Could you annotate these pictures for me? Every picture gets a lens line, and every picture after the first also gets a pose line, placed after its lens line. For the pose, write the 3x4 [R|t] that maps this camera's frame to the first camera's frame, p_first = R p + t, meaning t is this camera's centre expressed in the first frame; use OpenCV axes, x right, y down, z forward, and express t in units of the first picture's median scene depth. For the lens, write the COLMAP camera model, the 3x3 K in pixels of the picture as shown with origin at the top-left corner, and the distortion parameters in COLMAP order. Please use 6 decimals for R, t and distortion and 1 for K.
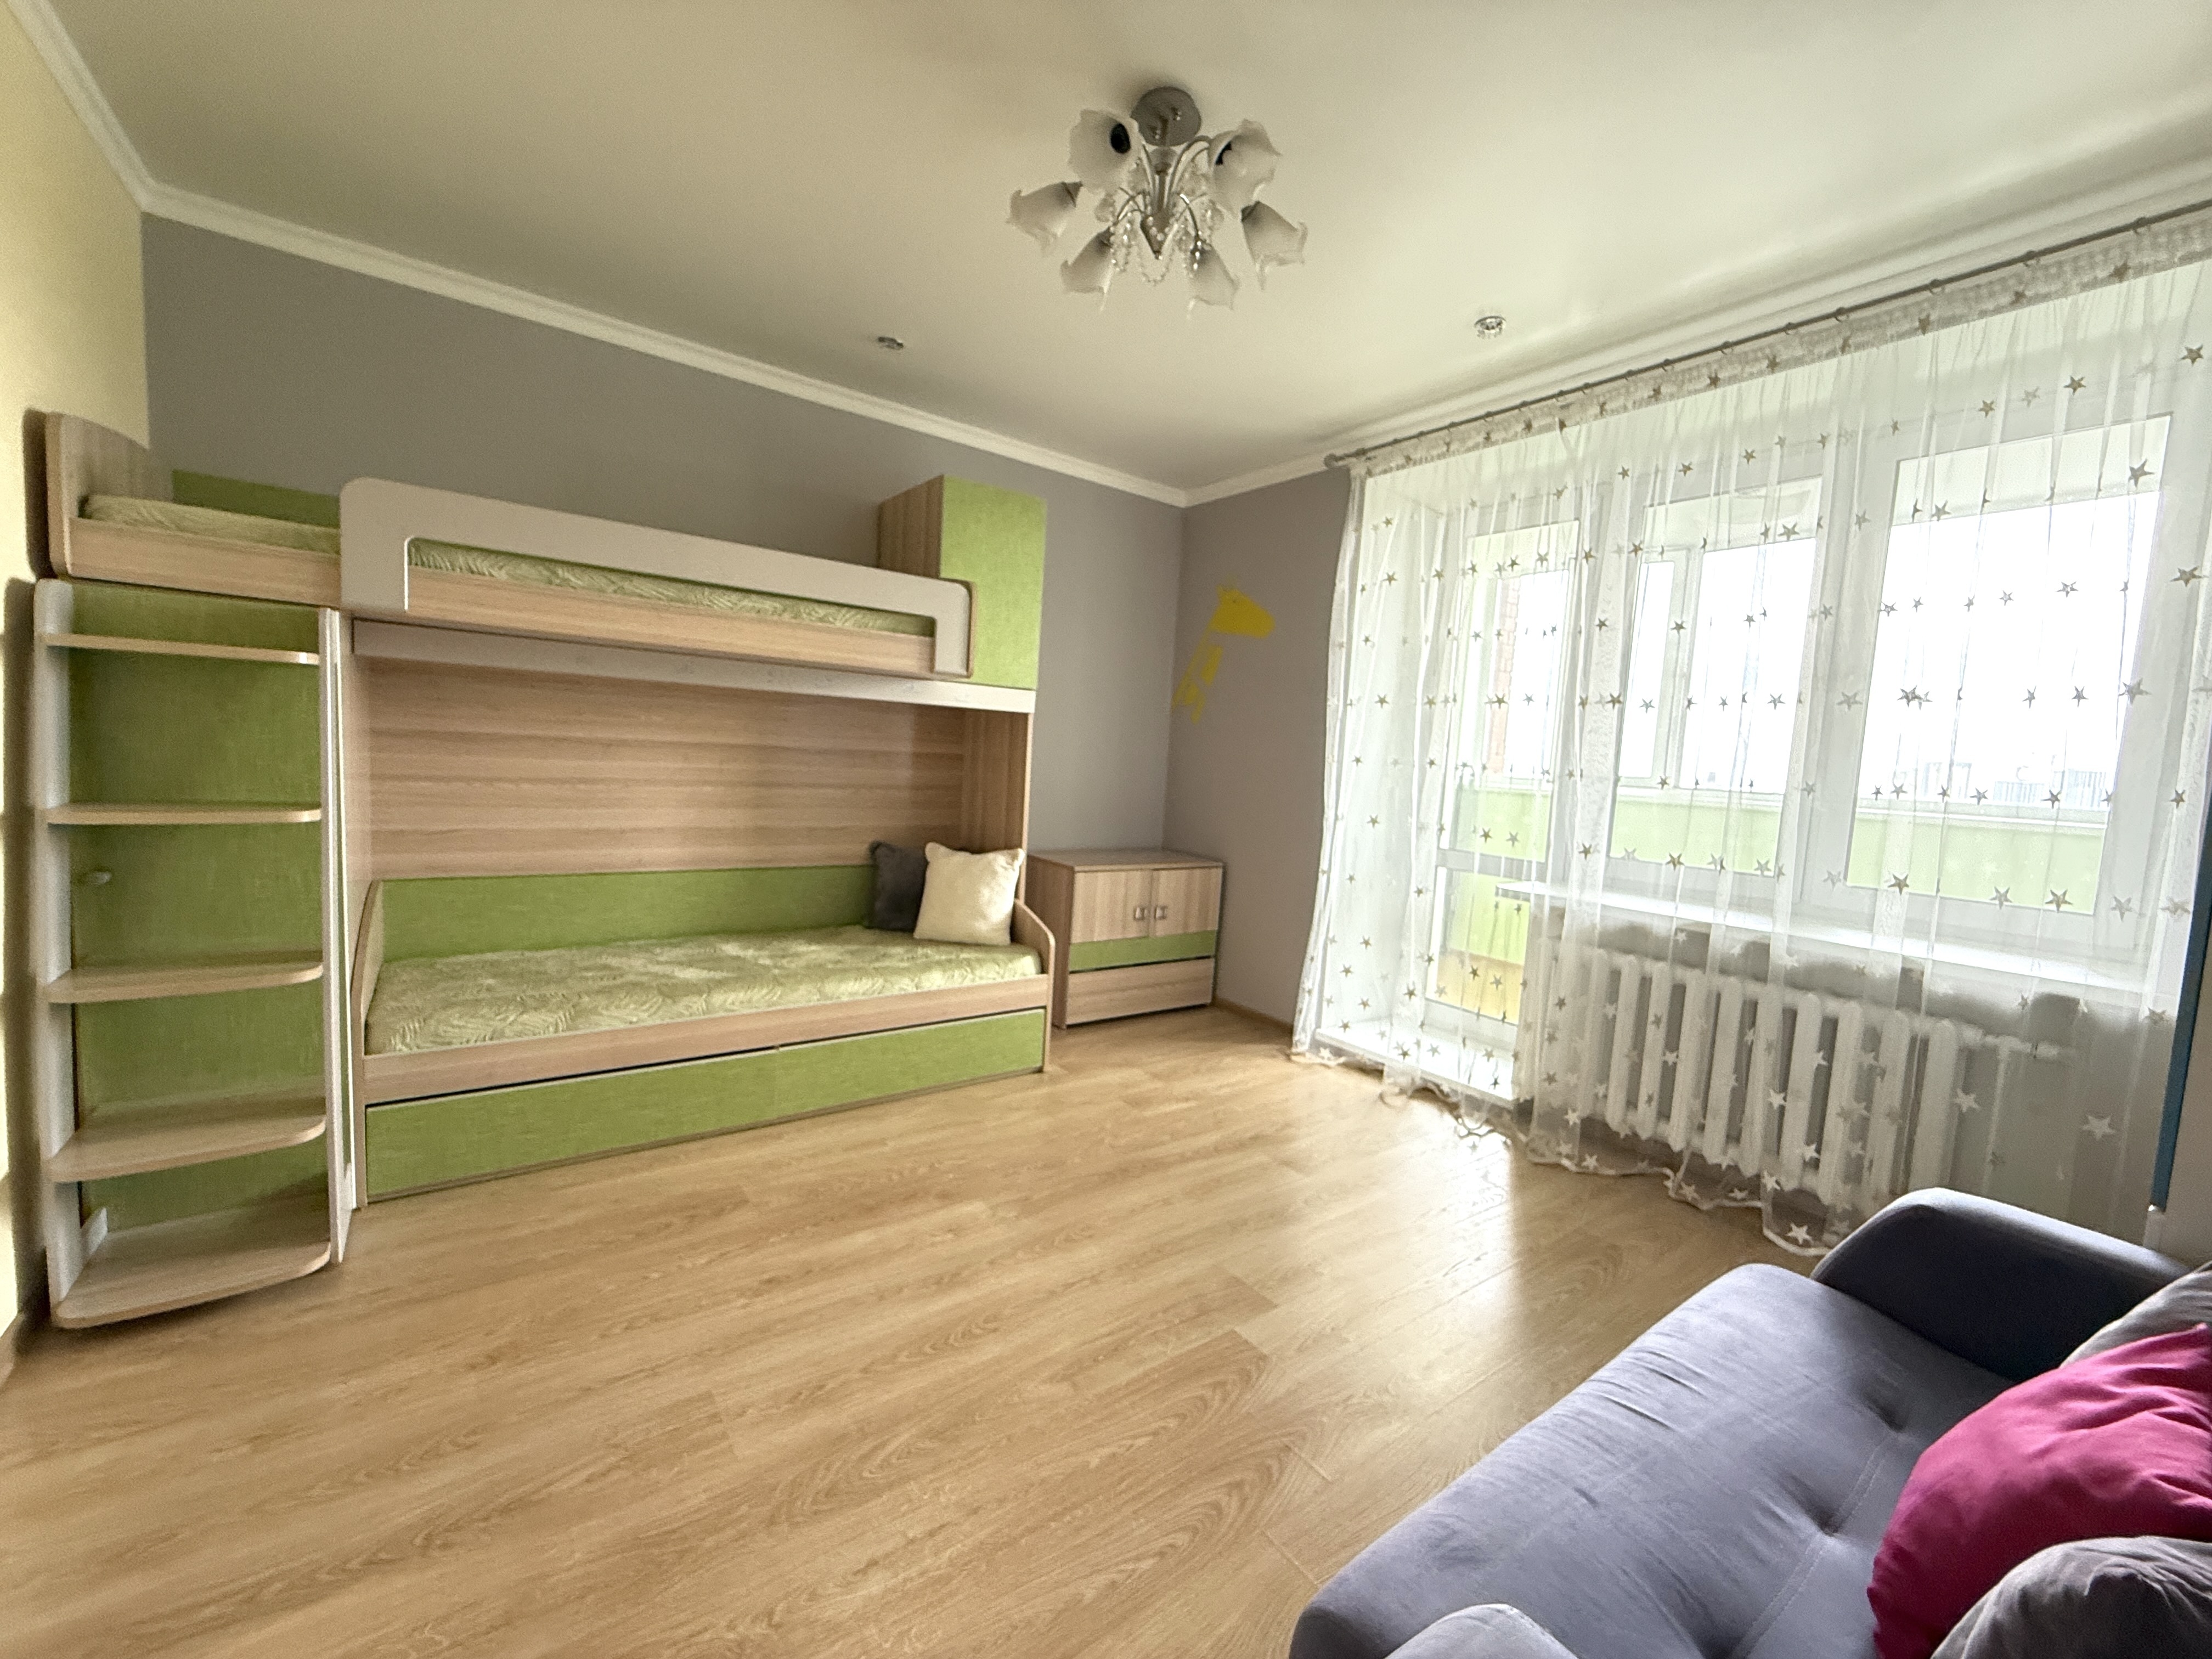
lens RADIAL K [[882.4, 0, 1107.0], [0, 882.4, 825.4], [0, 0, 1]] dist [0.002034, -0.000496]
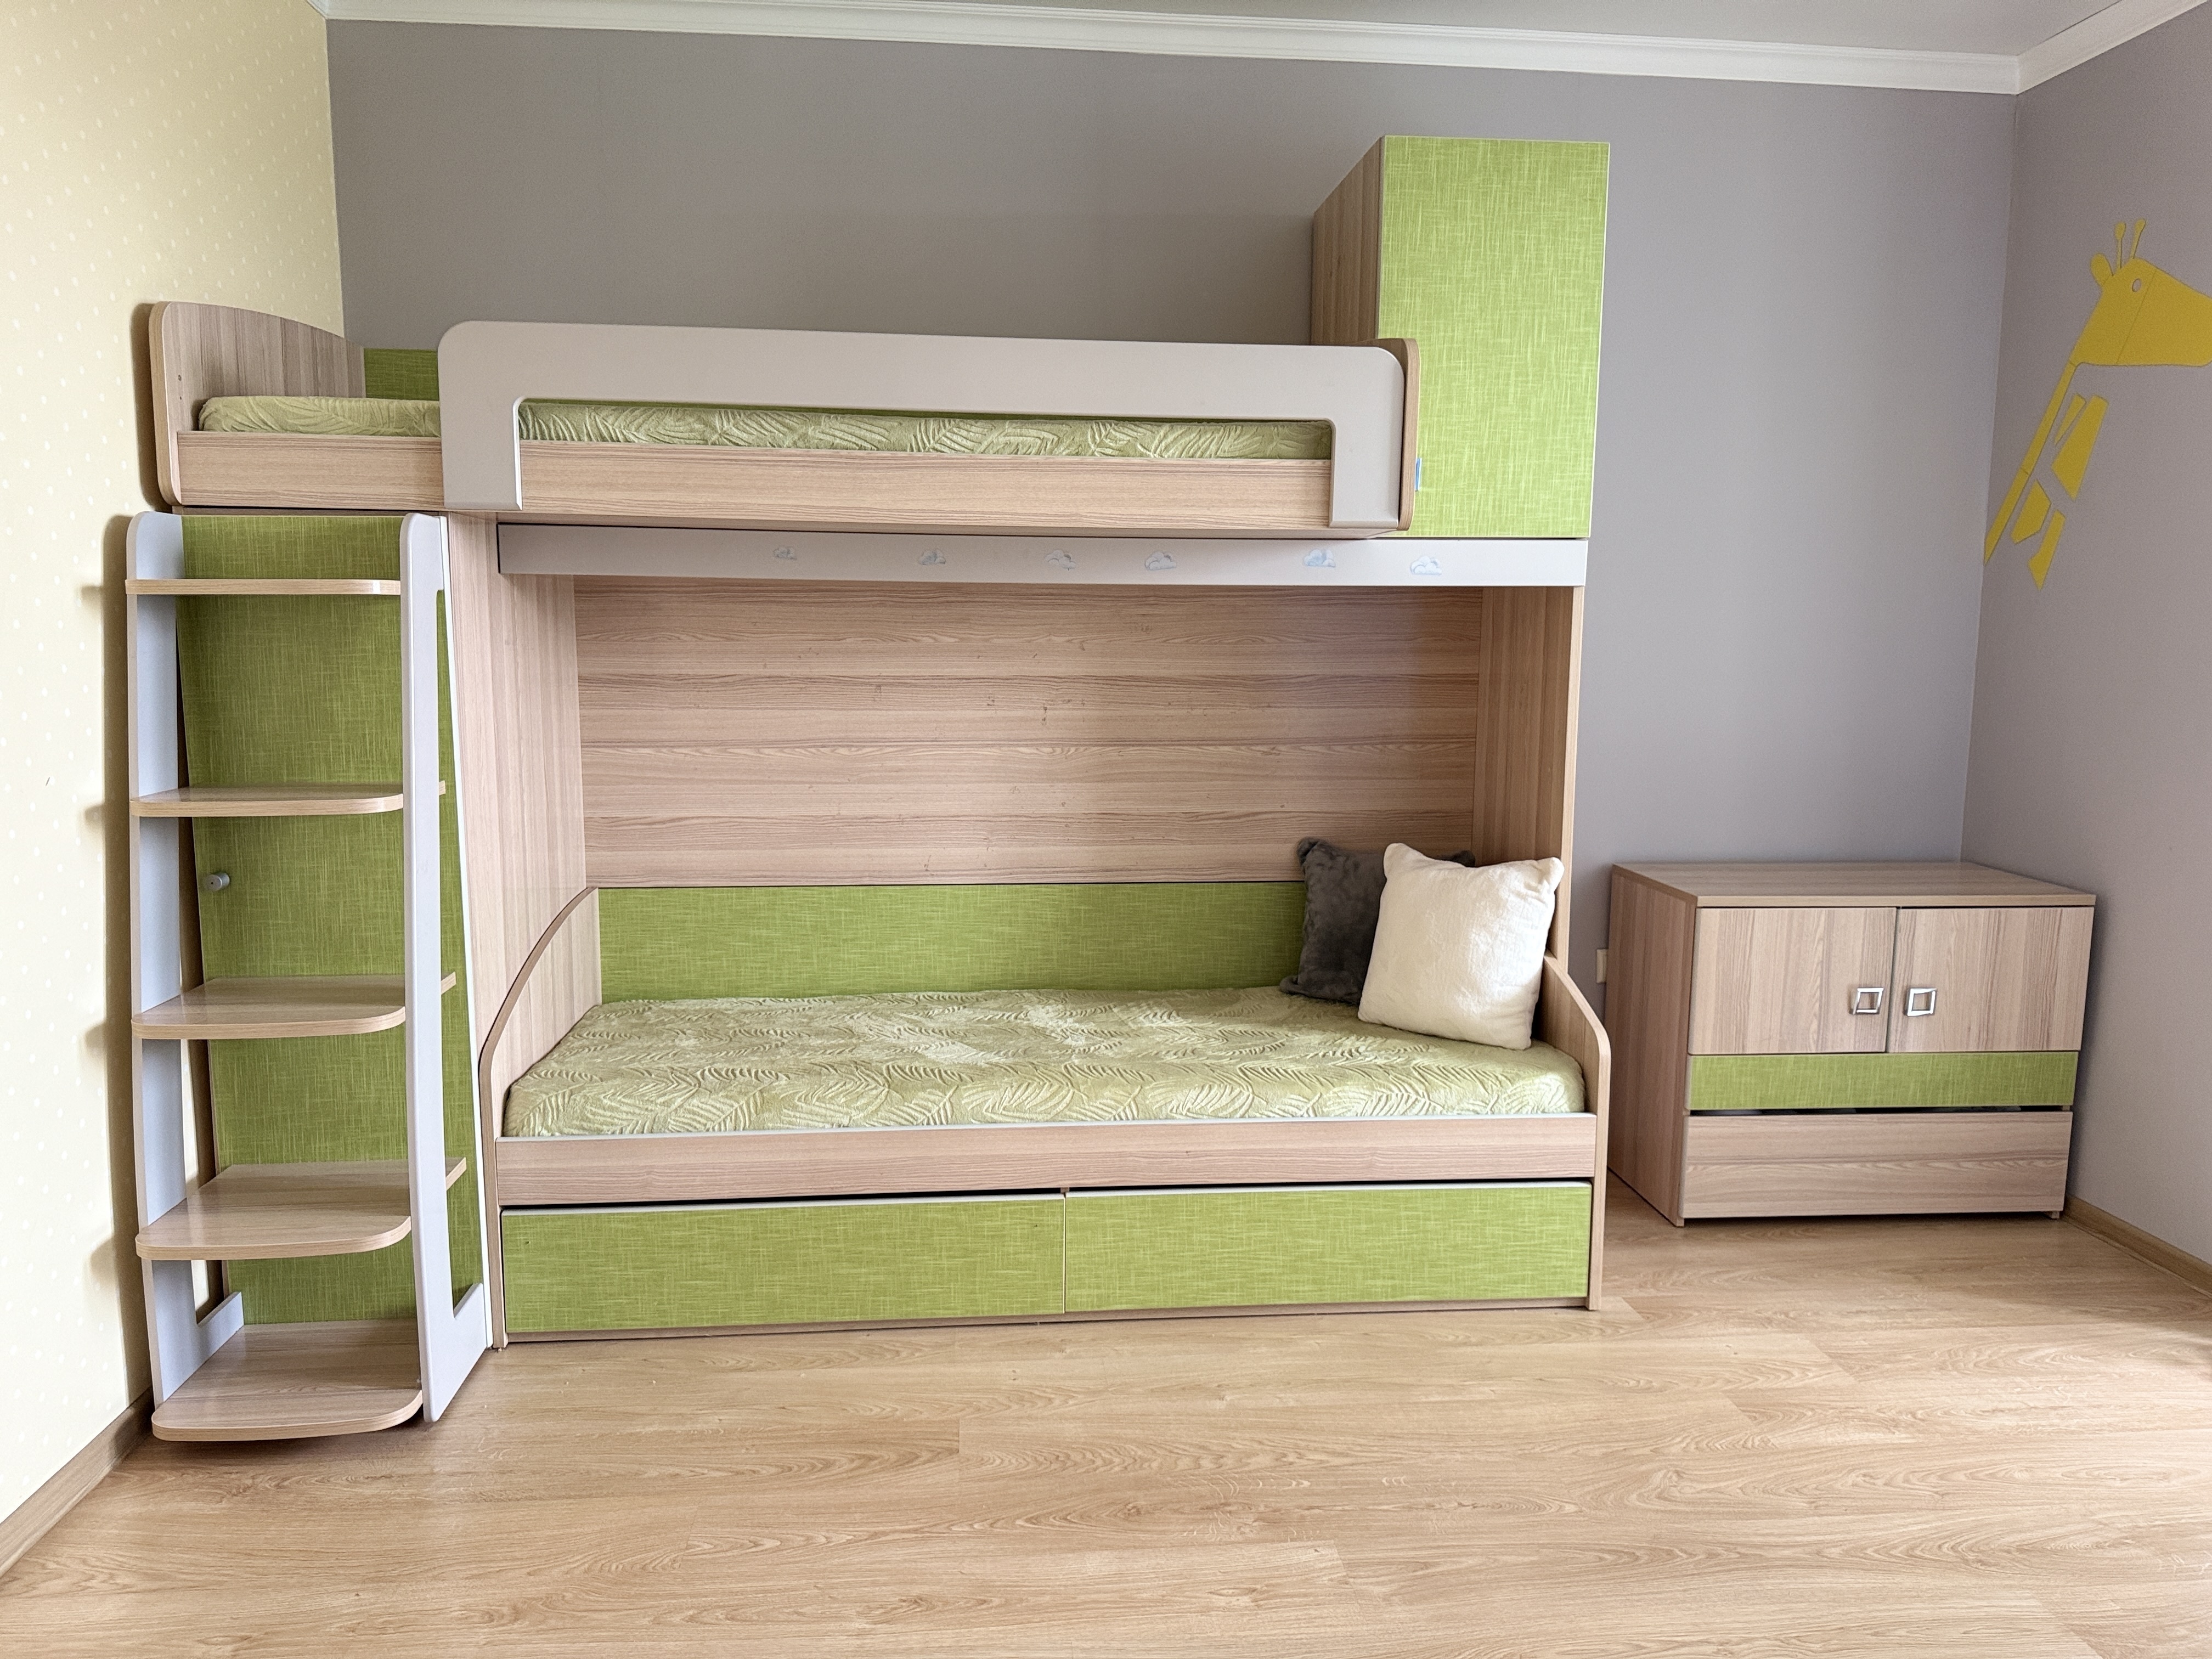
lens RADIAL K [[1559.0, 0, 1124.3], [0, 1559.0, 828.0], [0, 0, 1]] dist [0.073345, -0.097300]
pose [[0.857309, 0.009556, -0.514713, 0.192155], [0.000502, 0.999812, 0.019398, -0.010452], [0.514802, -0.016888, 0.857143, 0.132968]]
